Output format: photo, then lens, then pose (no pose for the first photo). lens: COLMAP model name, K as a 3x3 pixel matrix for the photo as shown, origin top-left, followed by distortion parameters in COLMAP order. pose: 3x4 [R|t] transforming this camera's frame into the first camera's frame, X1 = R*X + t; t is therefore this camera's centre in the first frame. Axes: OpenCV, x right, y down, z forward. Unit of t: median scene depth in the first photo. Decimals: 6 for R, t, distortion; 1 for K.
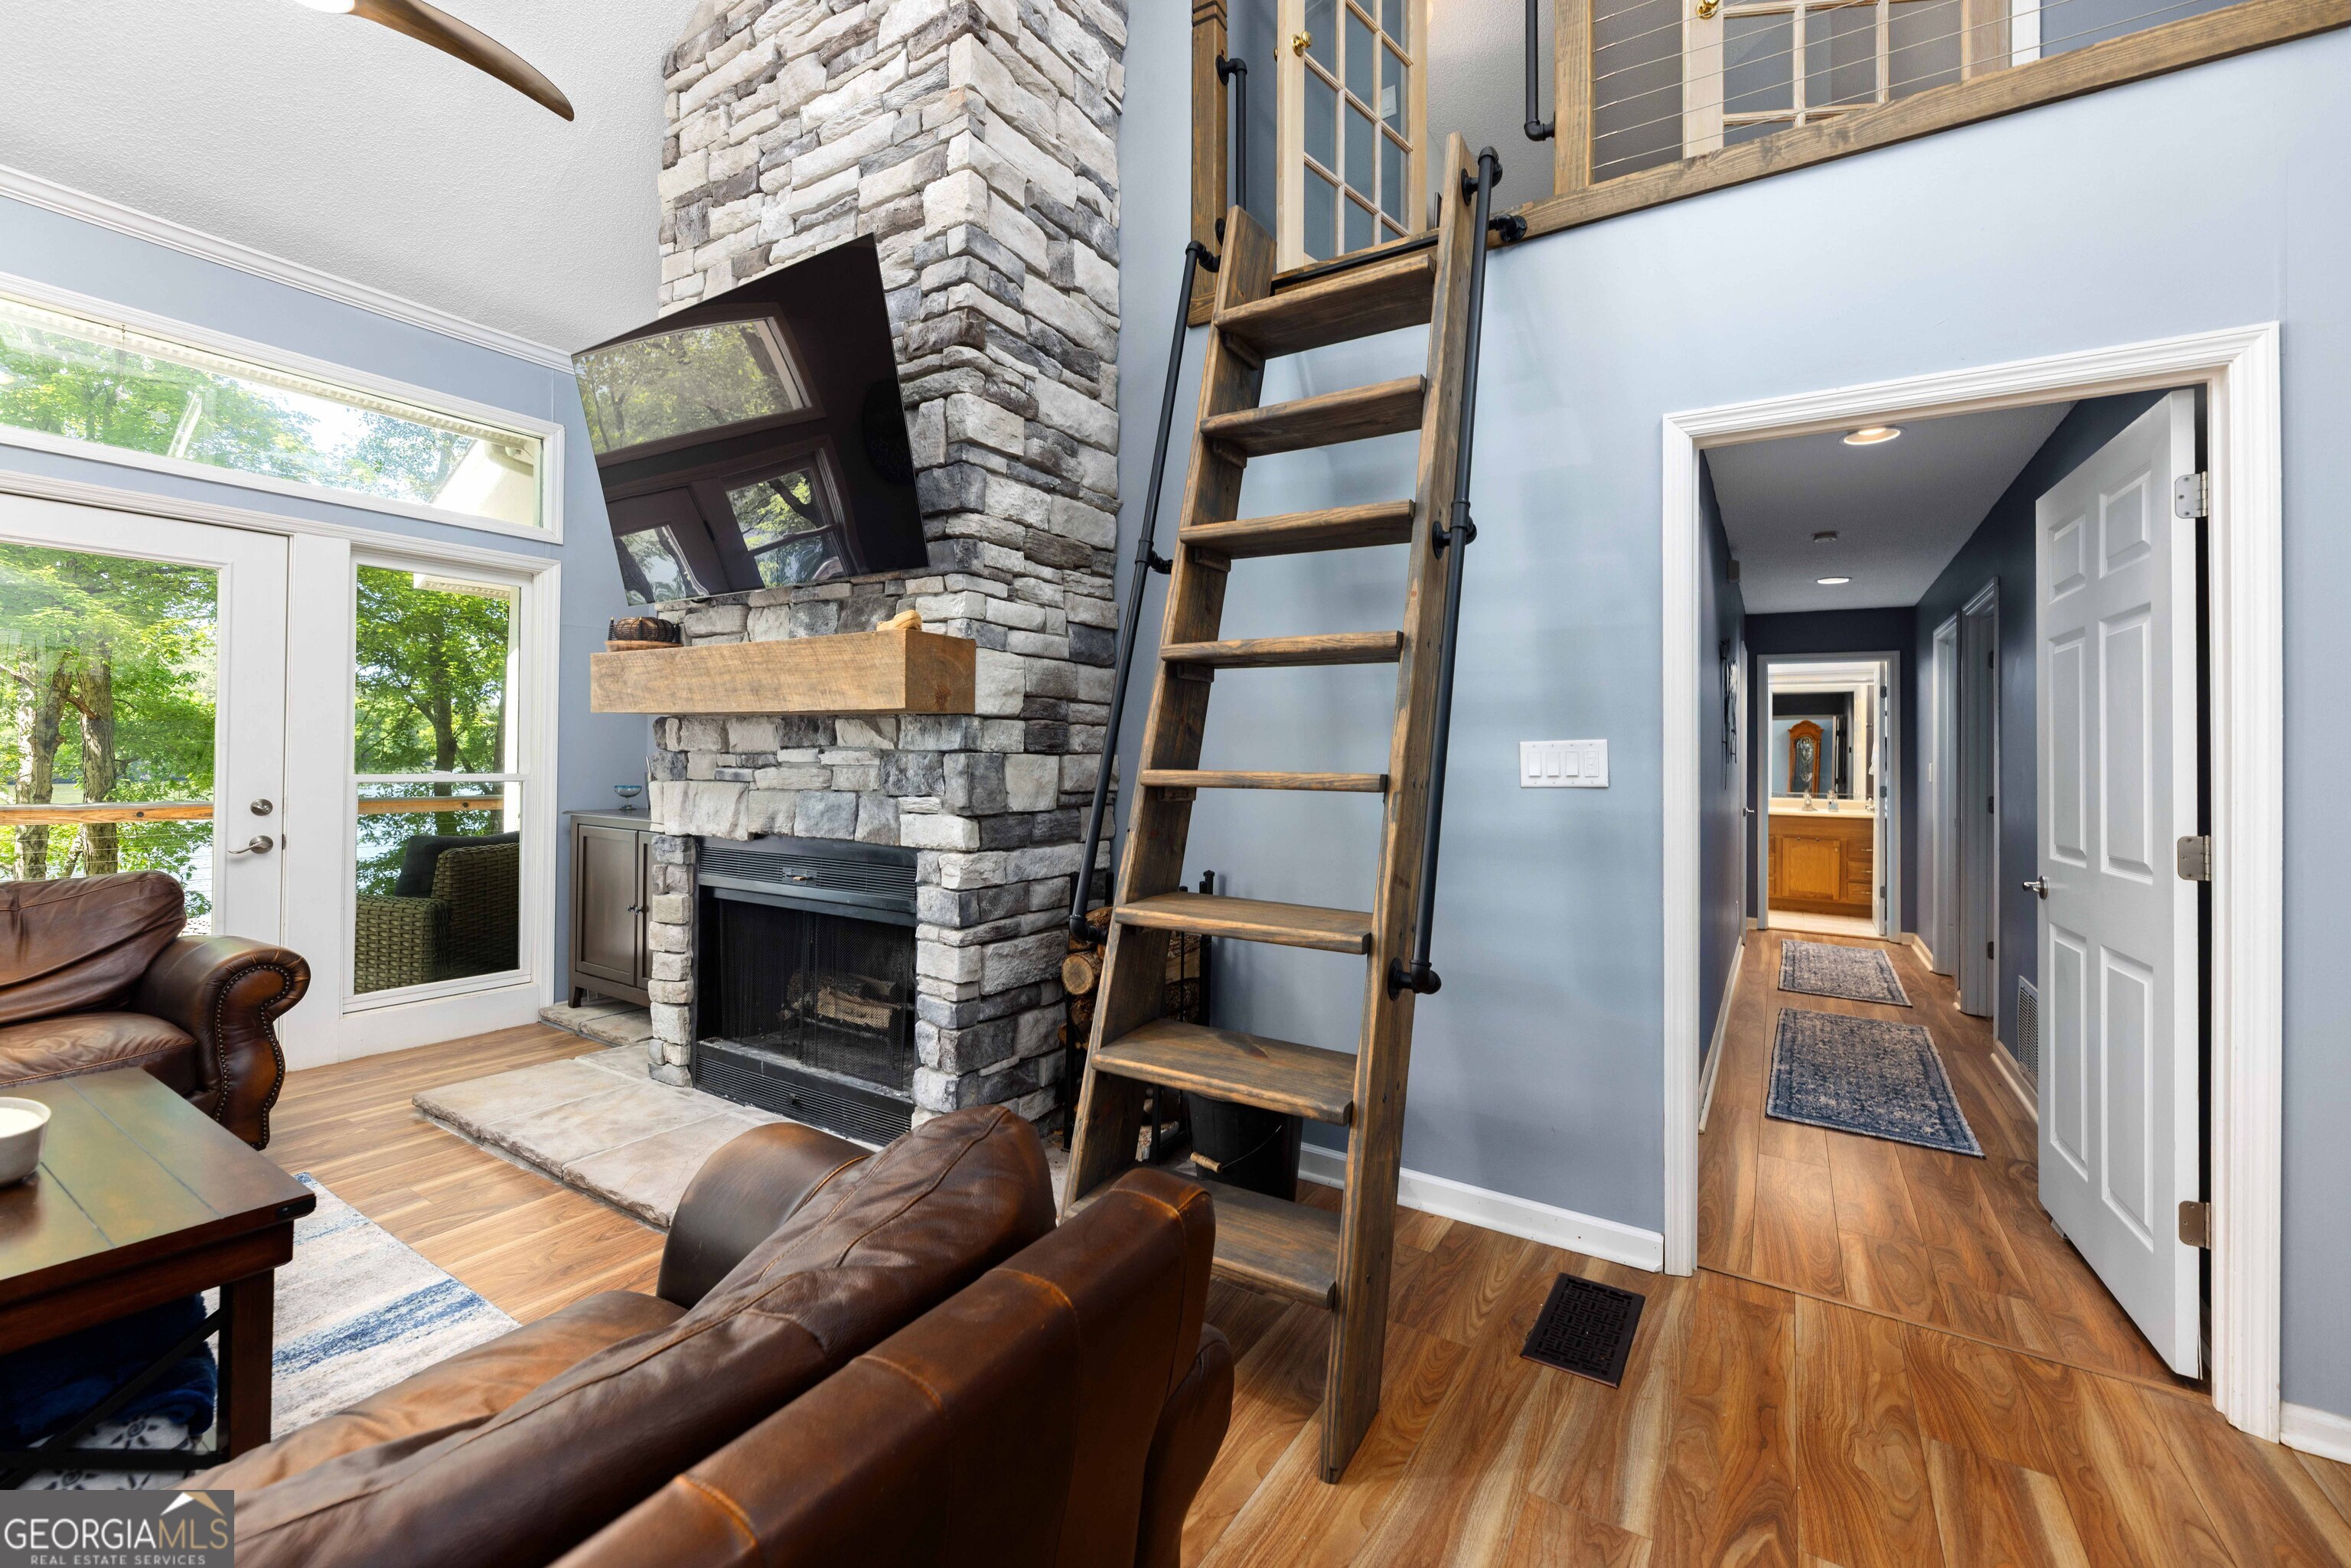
lens RADIAL K [[966.9, 0, 1168.1], [0, 966.9, 748.9], [0, 0, 1]] dist [-0.002751, -0.000907]
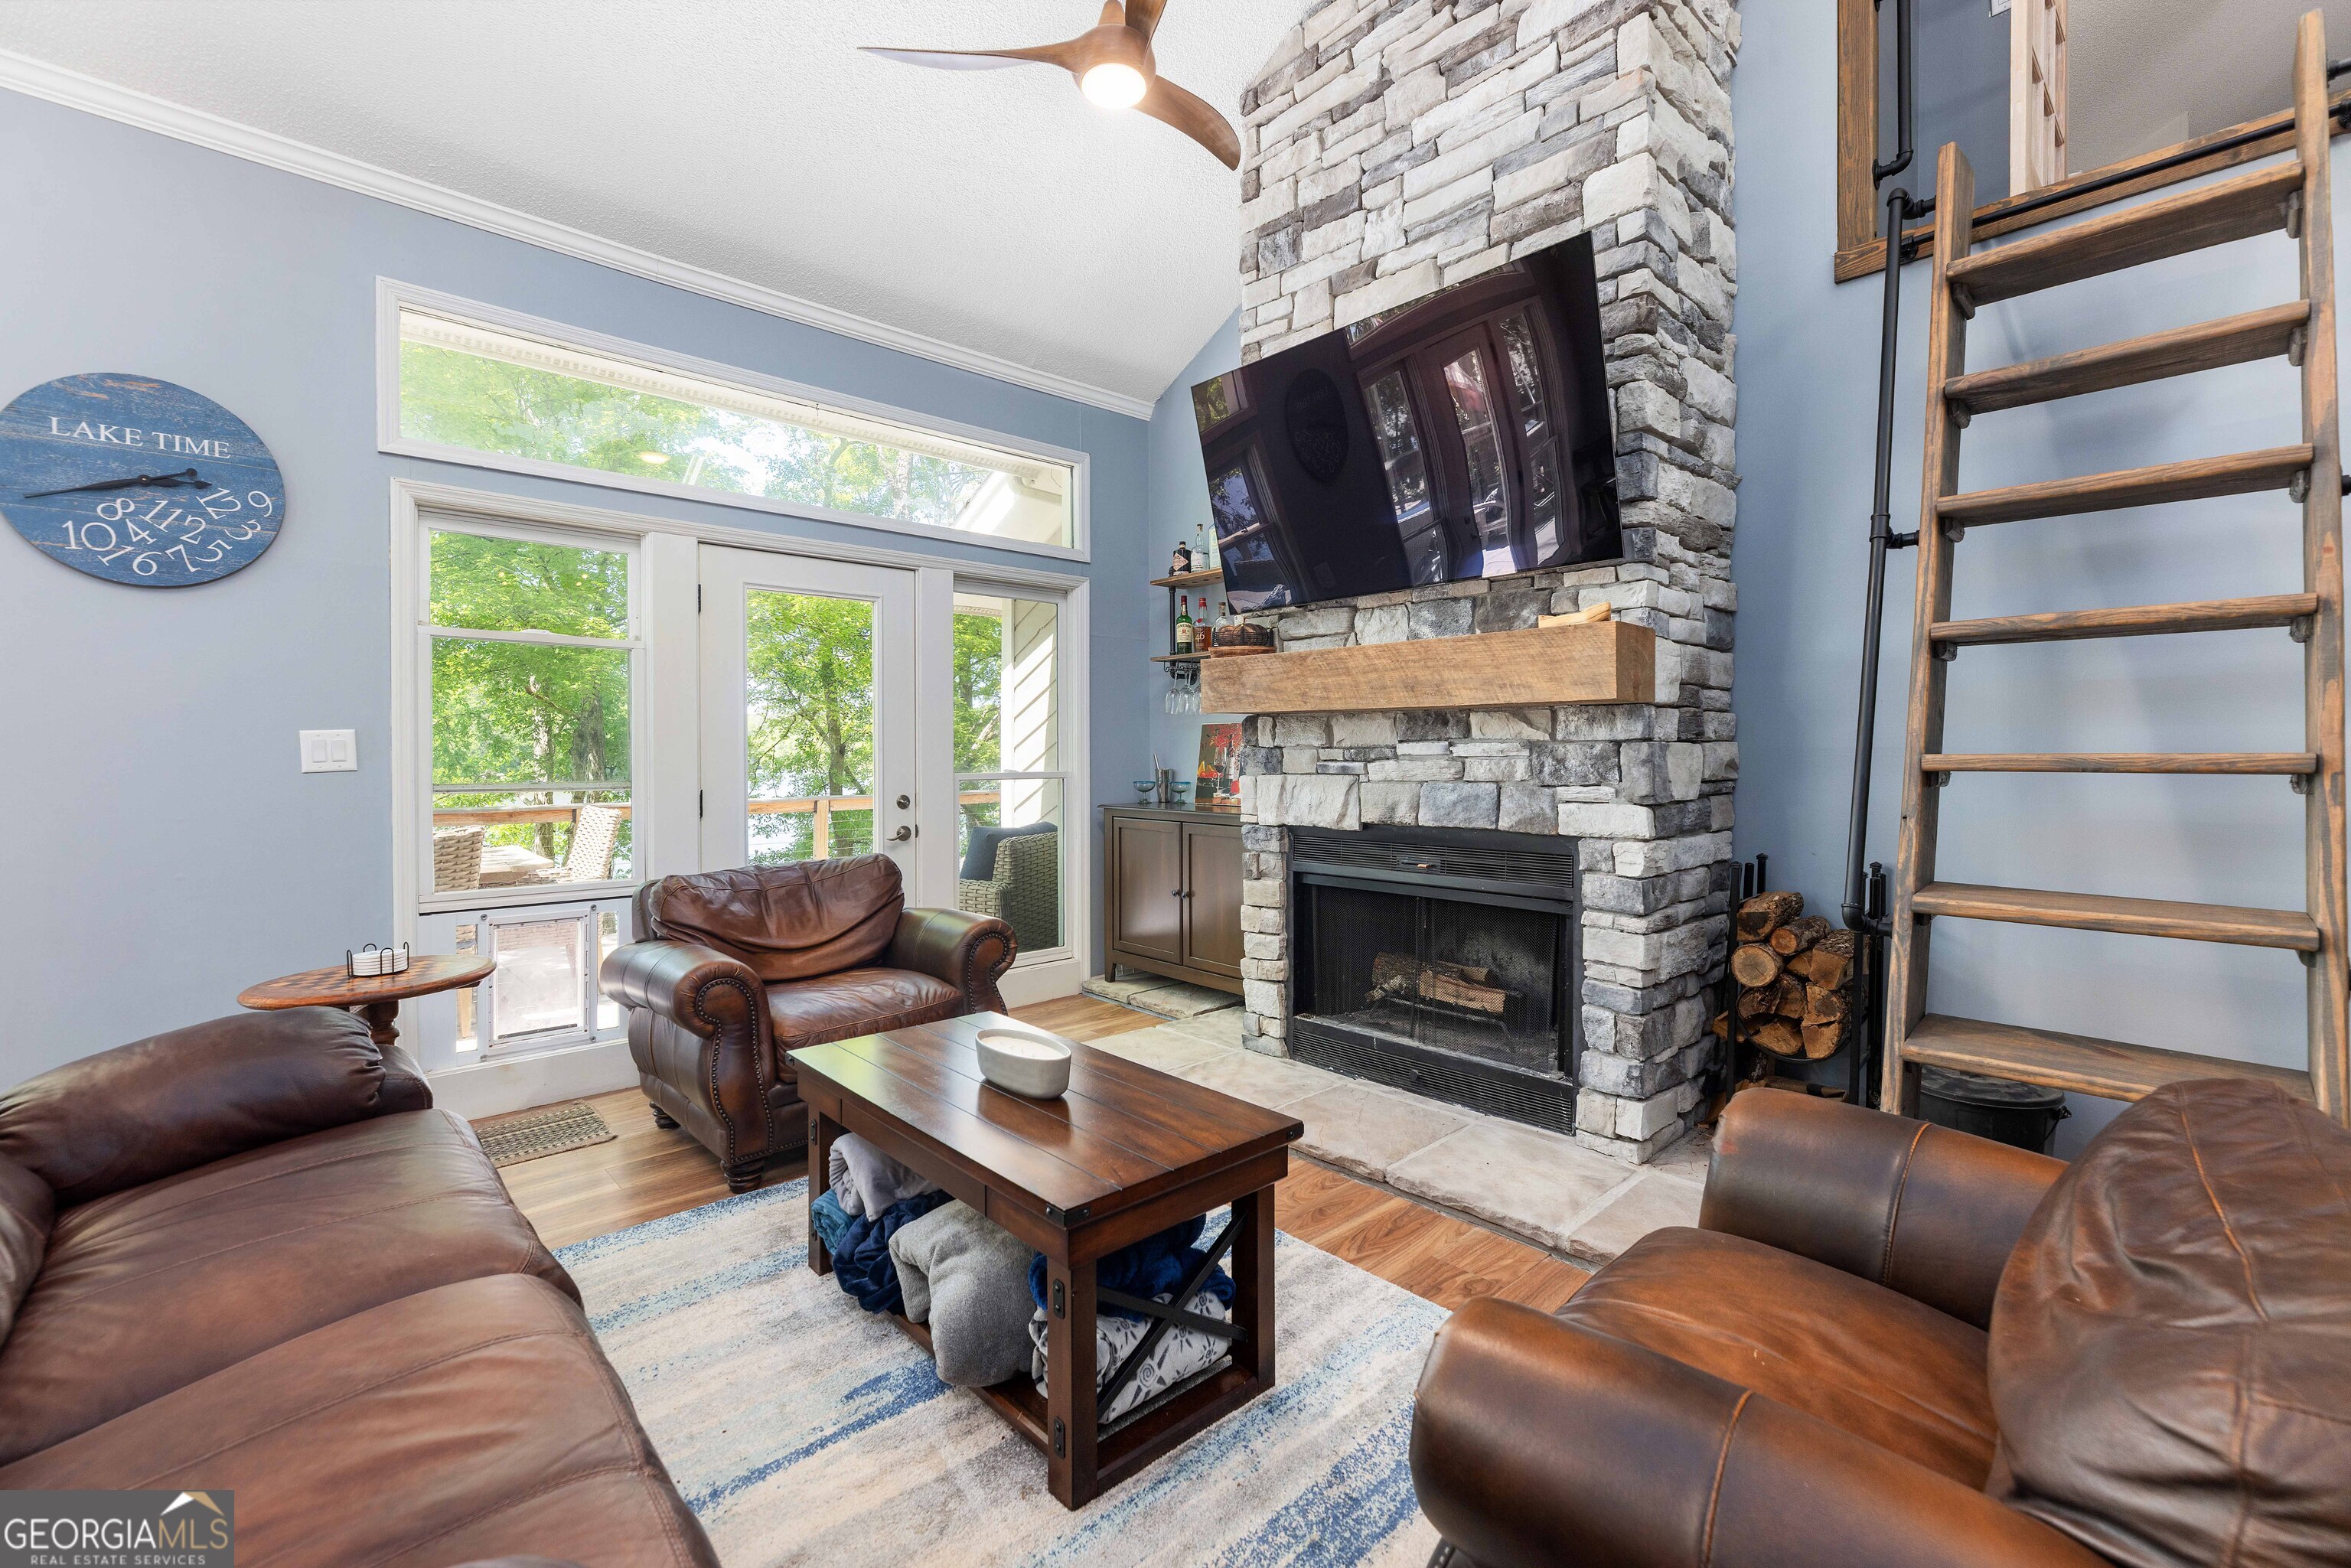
lens RADIAL K [[988.4, 0, 1160.2], [0, 988.4, 766.8], [0, 0, 1]] dist [-0.001807, 0.000498]
pose [[0.965991, -0.013981, -0.258197, -0.416510], [0.019831, 0.999602, 0.020068, -0.000518], [0.257814, -0.024506, 0.965884, -0.116833]]
